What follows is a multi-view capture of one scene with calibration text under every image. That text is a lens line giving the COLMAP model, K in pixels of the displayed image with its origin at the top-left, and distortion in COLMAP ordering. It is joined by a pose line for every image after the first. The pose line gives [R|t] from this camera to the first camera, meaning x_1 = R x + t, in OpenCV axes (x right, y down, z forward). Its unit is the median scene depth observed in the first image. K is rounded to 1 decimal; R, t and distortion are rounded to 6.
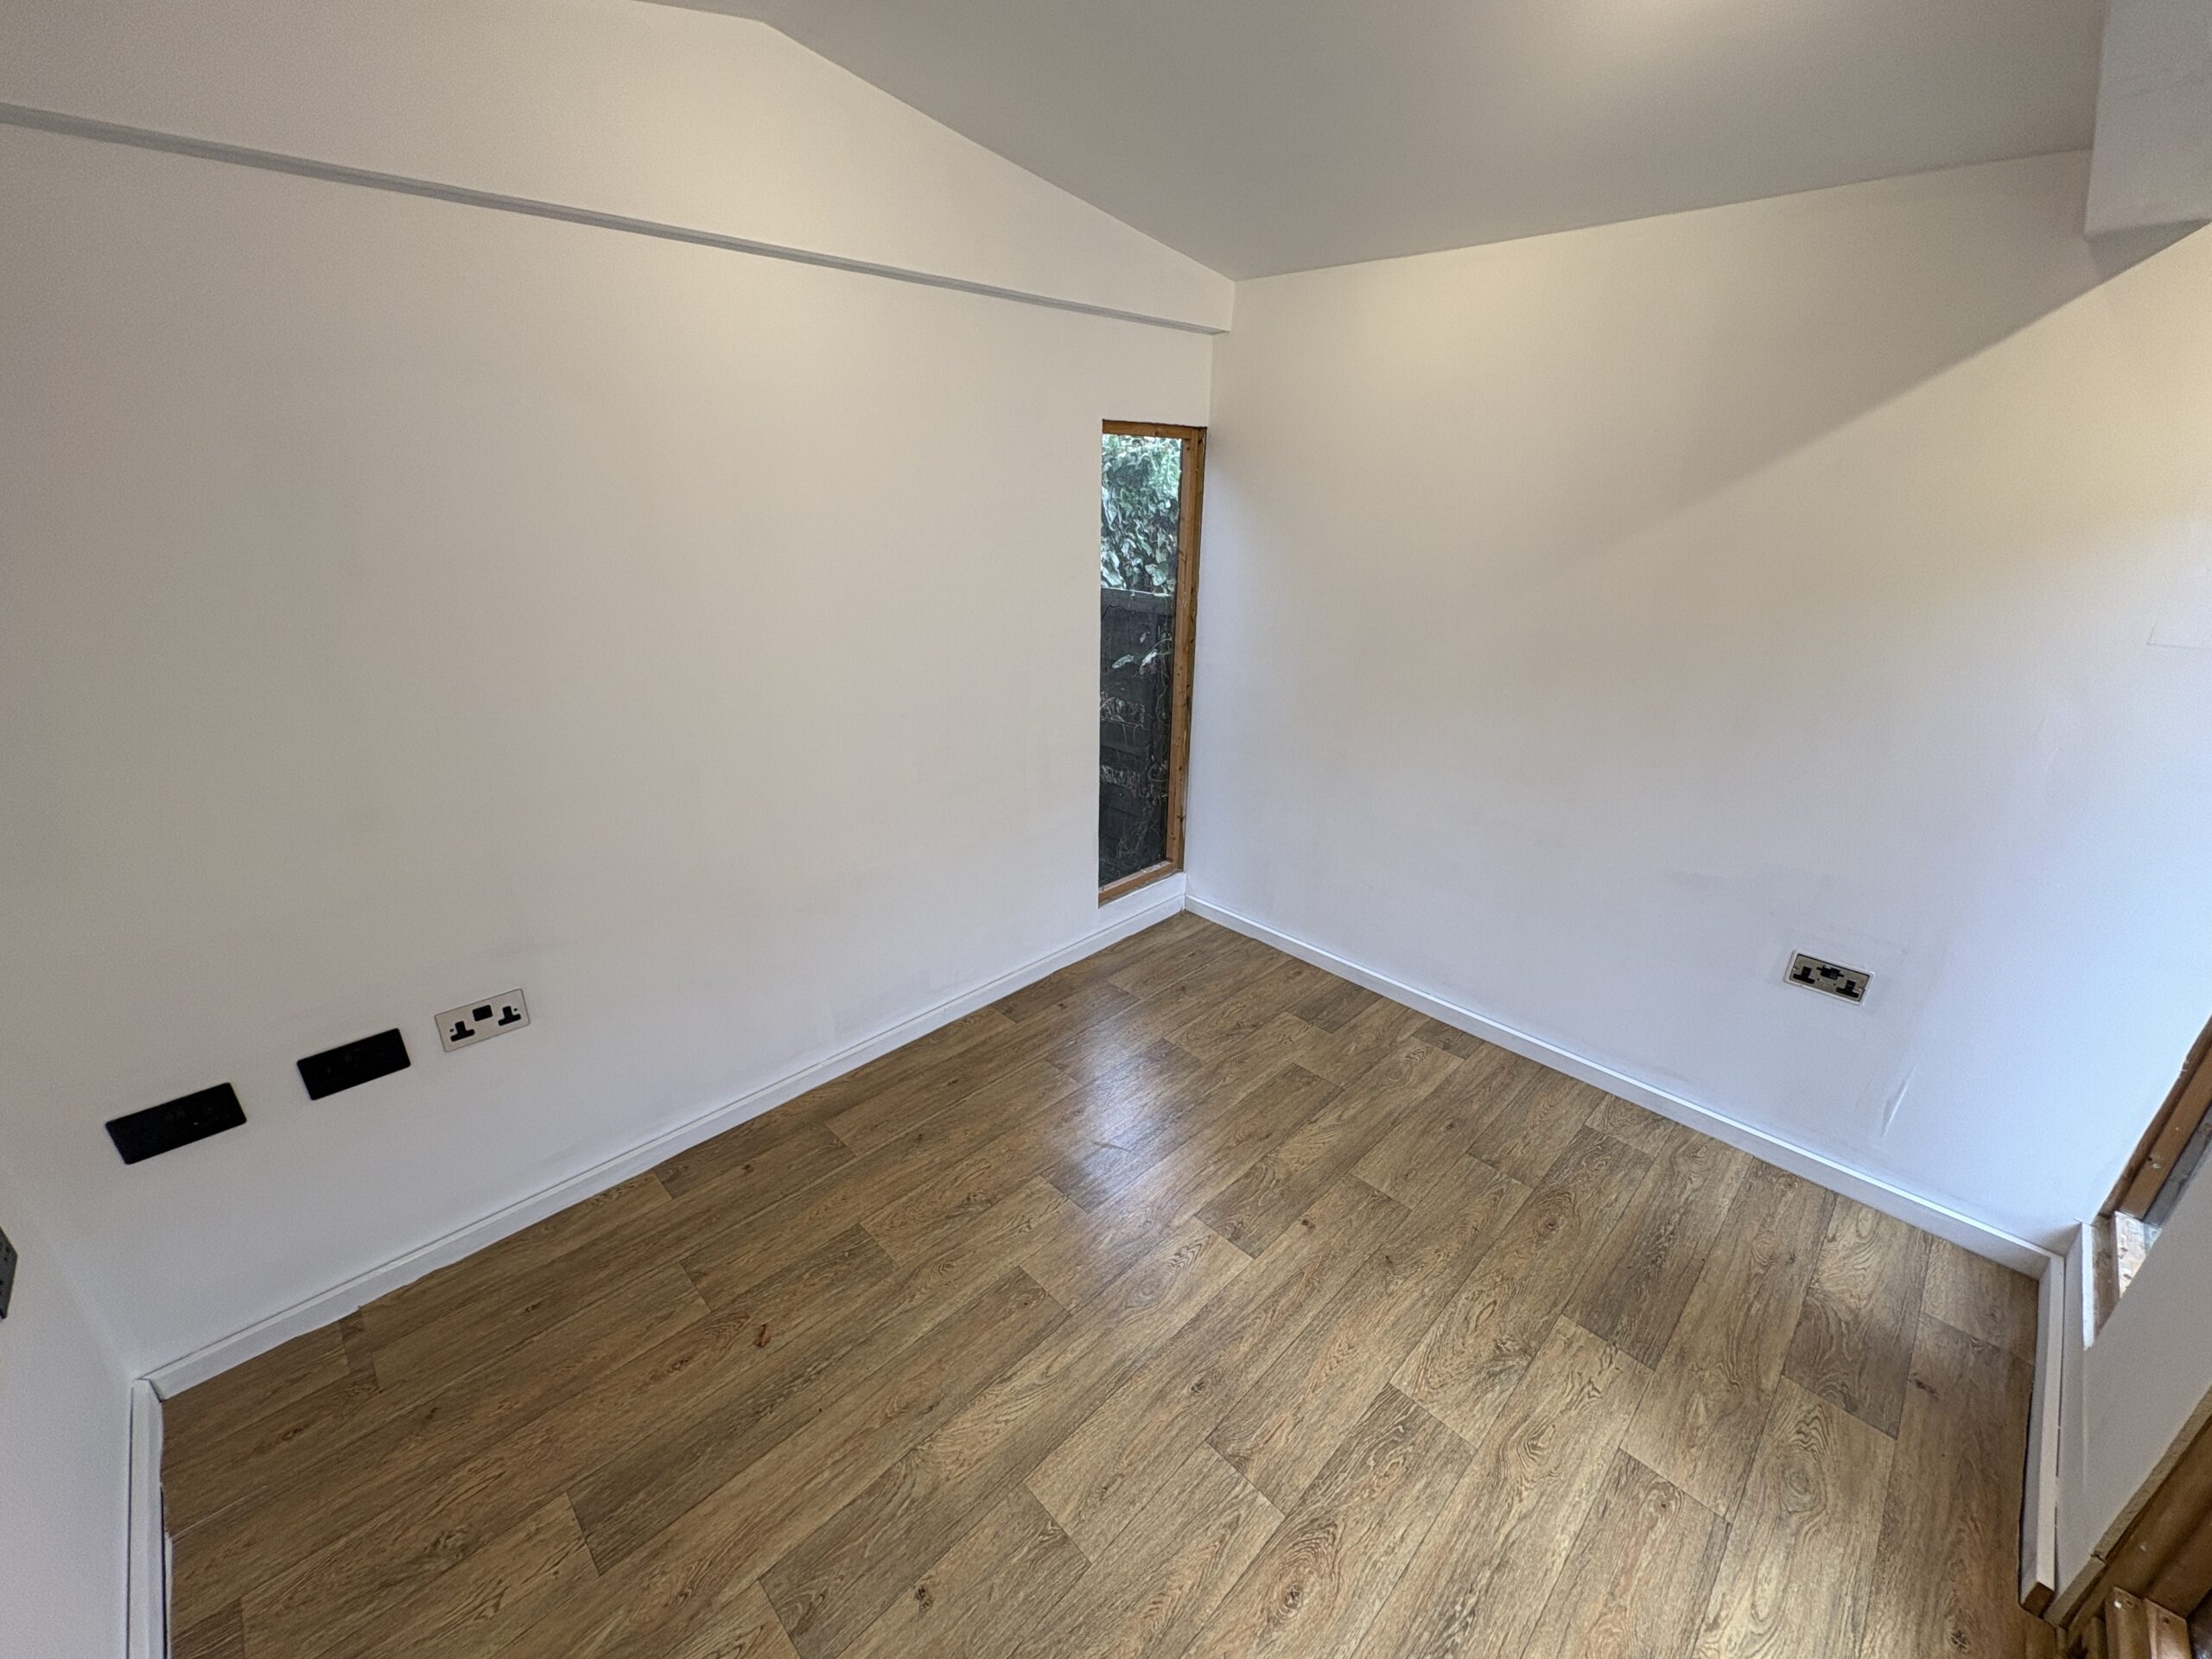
lens RADIAL K [[878.8, 0, 1112.5], [0, 878.8, 842.2], [0, 0, 1]] dist [0.000136, 0.000425]
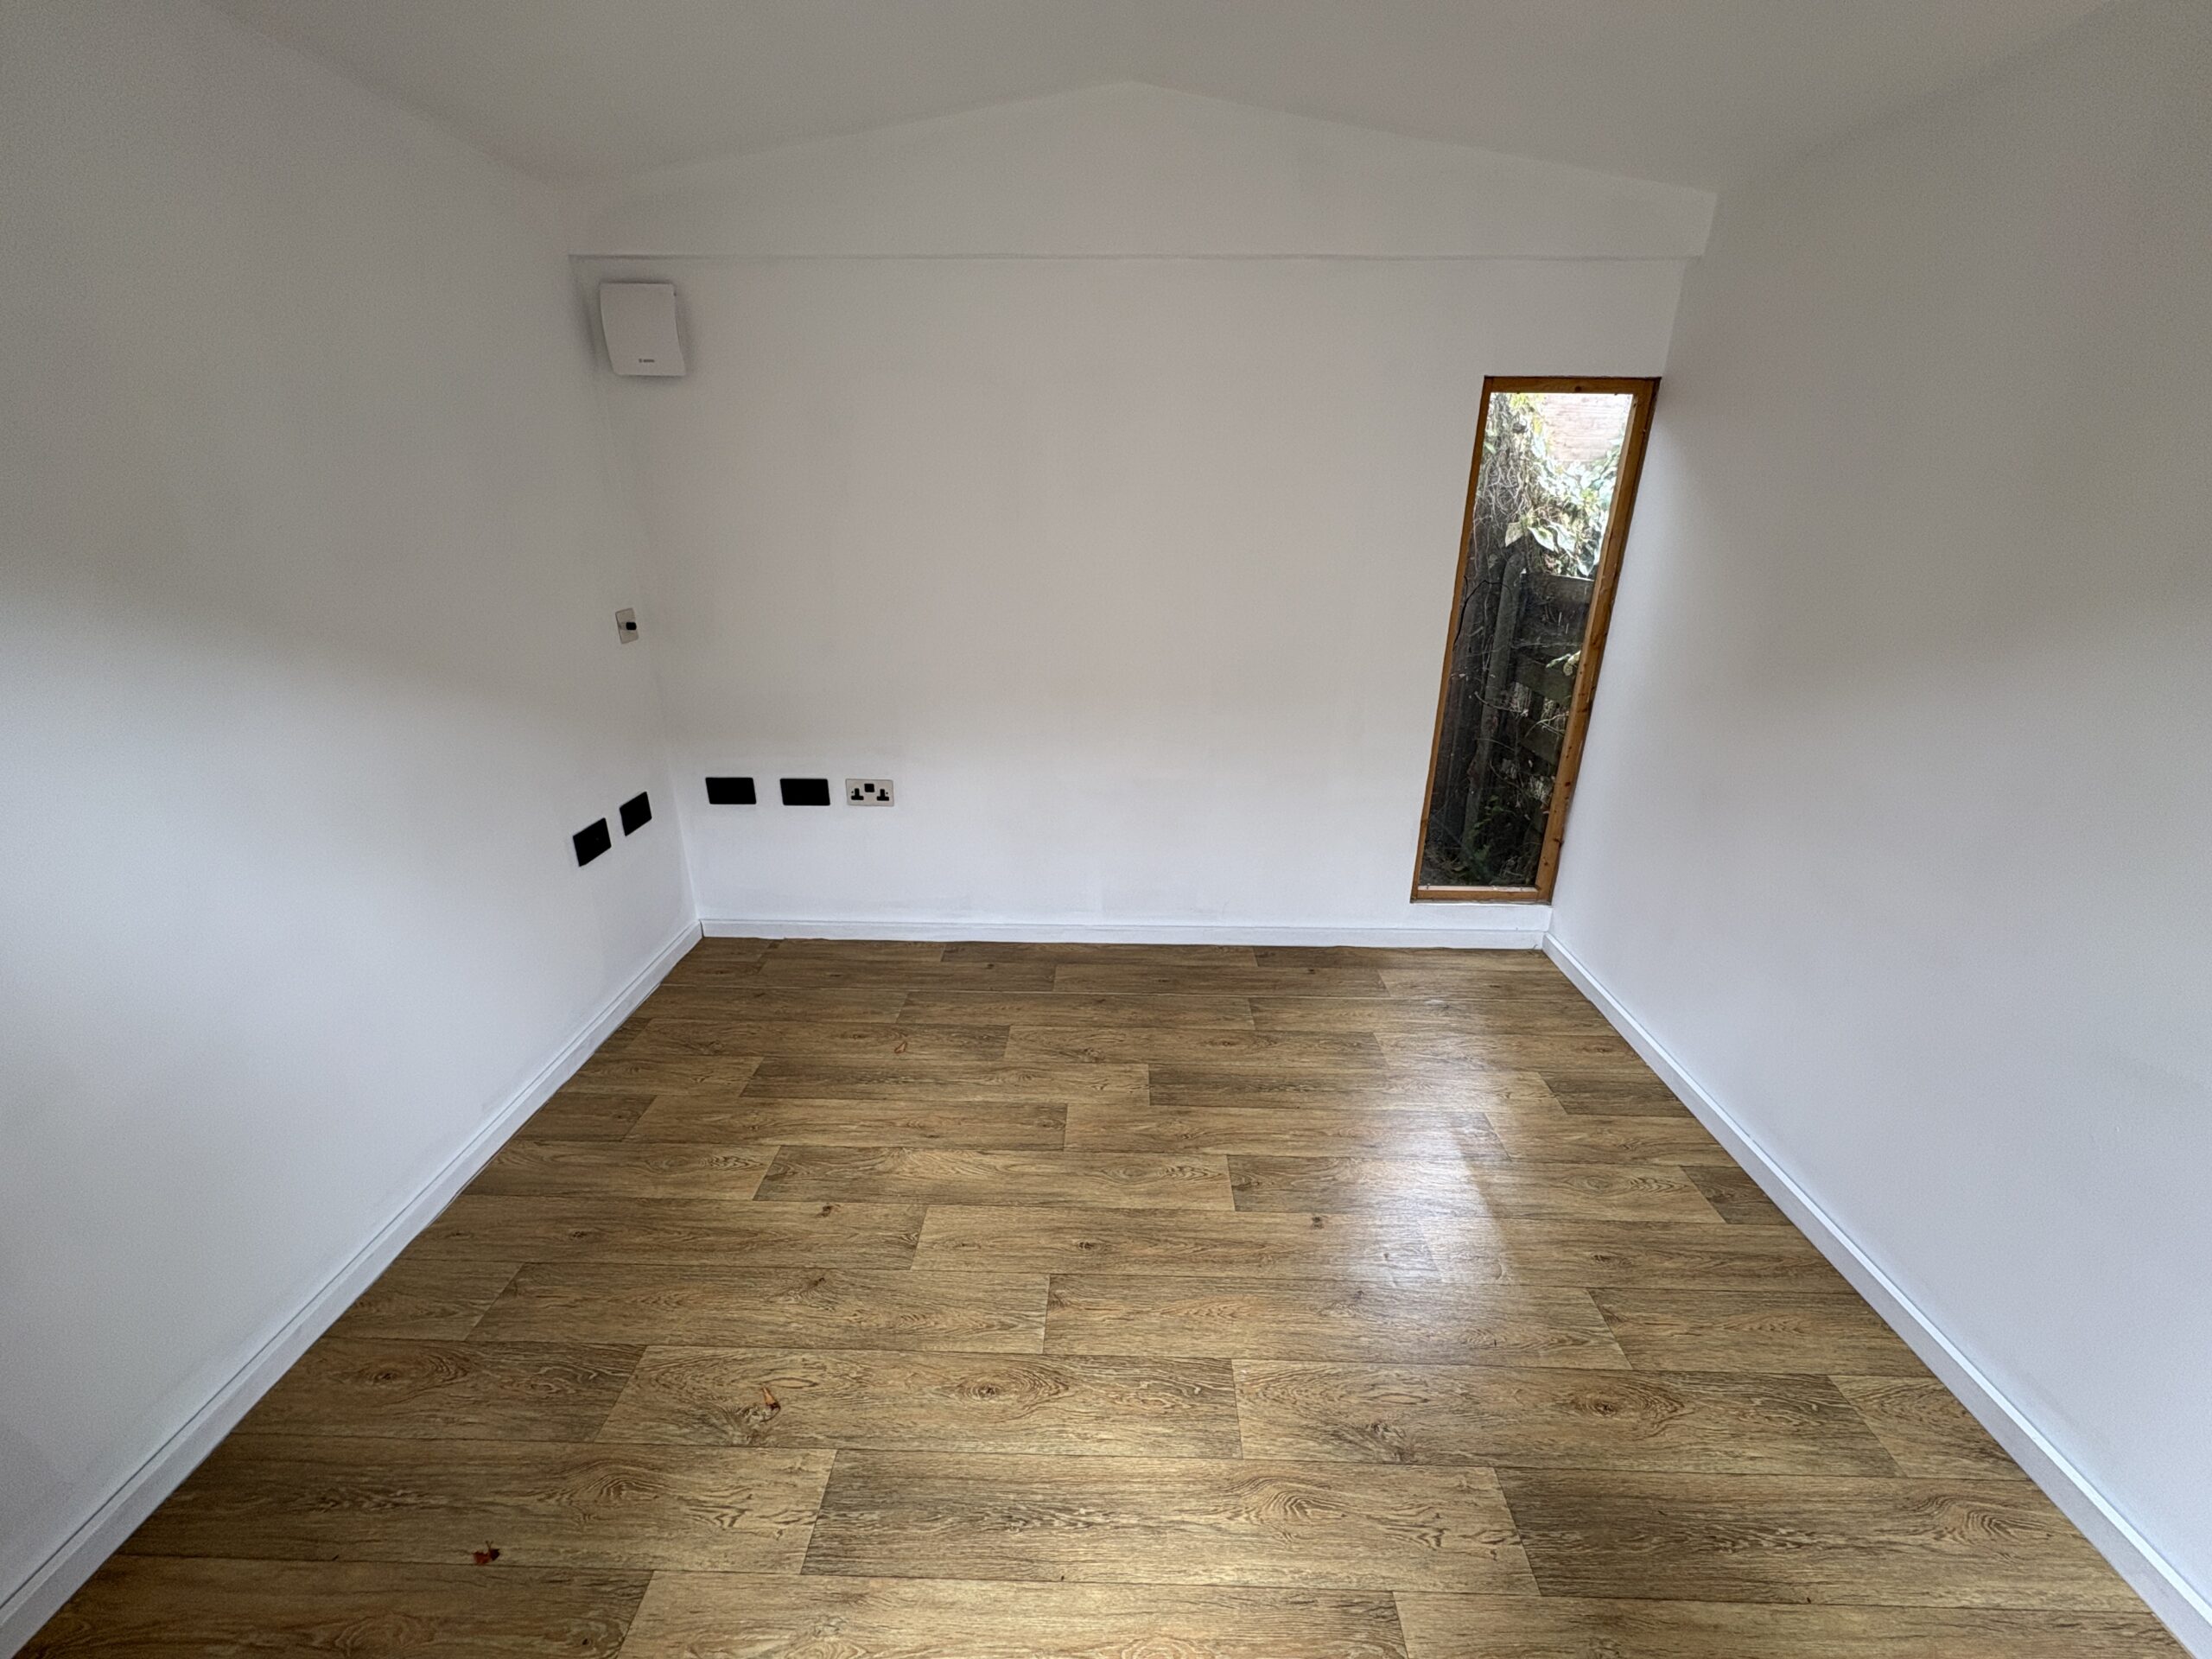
lens RADIAL K [[878.8, 0, 1106.0], [0, 878.8, 841.3], [0, 0, 1]] dist [0.000136, 0.000425]
pose [[0.694088, 0.254326, -0.673469, 0.716331], [-0.273764, 0.958480, 0.079810, 0.049855], [0.665804, 0.128977, 0.734895, 0.155628]]
